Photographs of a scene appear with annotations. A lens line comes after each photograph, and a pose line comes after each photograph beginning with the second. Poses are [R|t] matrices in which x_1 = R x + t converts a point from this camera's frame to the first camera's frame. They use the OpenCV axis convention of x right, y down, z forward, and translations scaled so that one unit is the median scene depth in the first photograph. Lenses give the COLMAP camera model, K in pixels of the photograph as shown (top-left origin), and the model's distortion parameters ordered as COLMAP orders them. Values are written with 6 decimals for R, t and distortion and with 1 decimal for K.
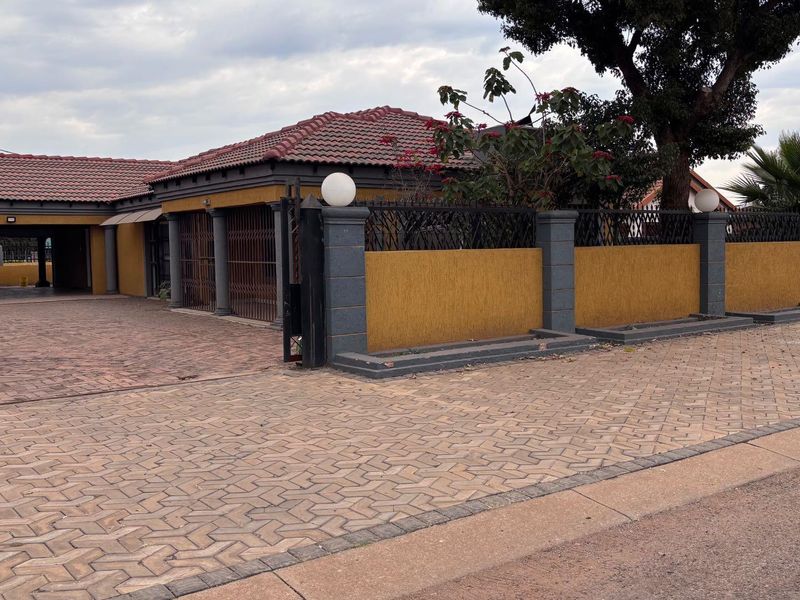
lens RADIAL K [[777.8, 0, 409.3], [0, 777.8, 297.9], [0, 0, 1]] dist [-0.004393, 0.000000]
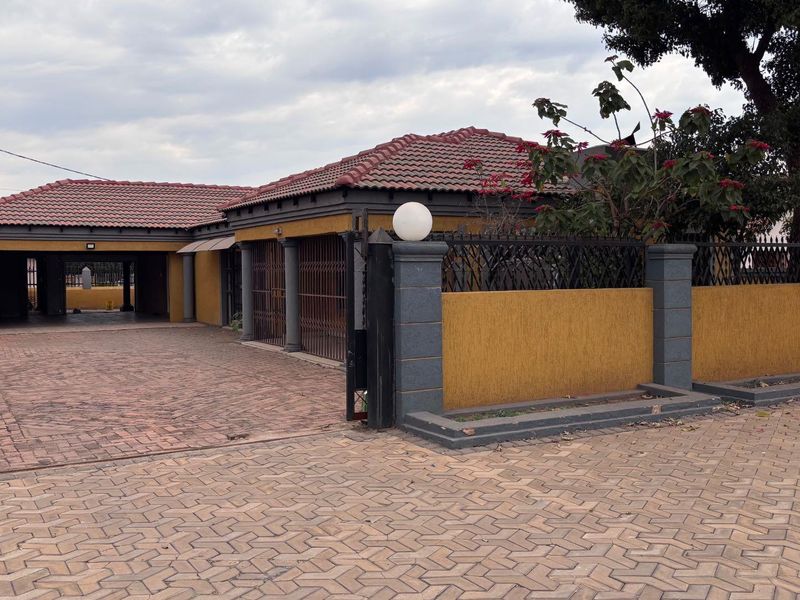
lens RADIAL K [[777.8, 0, 395.9], [0, 777.8, 297.2], [0, 0, 1]] dist [-0.004393, 0.000000]
pose [[0.992096, 0.013359, -0.124771, -0.001436], [-0.017052, 0.999446, -0.028570, -0.021211], [0.124320, 0.030471, 0.991774, 0.101024]]
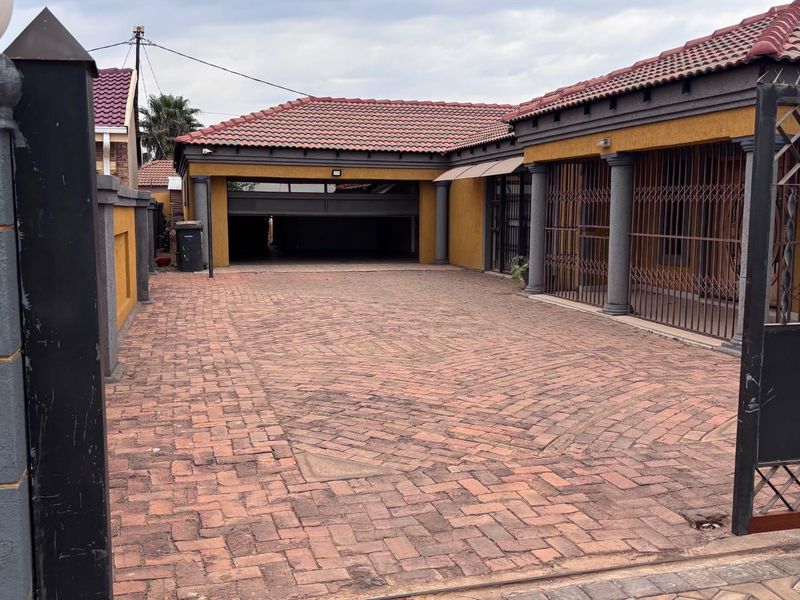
lens RADIAL K [[777.3, 0, 411.9], [0, 777.3, 295.1], [0, 0, 1]] dist [0.036284, 0.000000]
pose [[0.932667, 0.059378, -0.355819, -0.188747], [-0.042696, 0.997597, 0.054562, -0.026552], [0.358204, -0.035696, 0.932961, 0.349436]]
